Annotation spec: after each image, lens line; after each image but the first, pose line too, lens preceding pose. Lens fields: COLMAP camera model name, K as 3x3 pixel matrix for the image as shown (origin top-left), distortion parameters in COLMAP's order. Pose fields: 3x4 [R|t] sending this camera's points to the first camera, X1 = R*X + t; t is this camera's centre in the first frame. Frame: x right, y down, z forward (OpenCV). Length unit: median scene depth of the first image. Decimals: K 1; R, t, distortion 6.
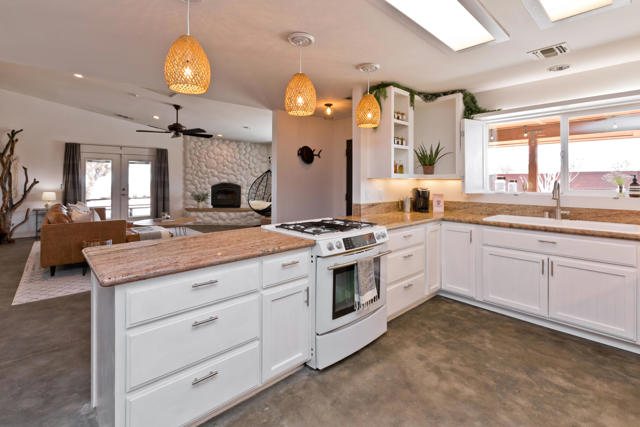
lens RADIAL K [[296.6, 0, 315.1], [0, 296.6, 179.0], [0, 0, 1]] dist [0.002620, 0.000138]
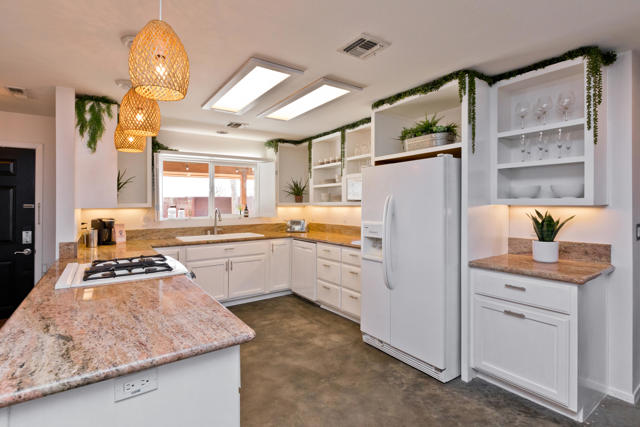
lens RADIAL K [[318.7, 0, 321.0], [0, 318.7, 209.0], [0, 0, 1]] dist [0.000246, -0.000006]
pose [[0.135864, -0.017736, 0.990569, -0.551202], [0.005262, 0.999839, 0.017180, -0.012370], [-0.990714, 0.002878, 0.135935, 0.231561]]
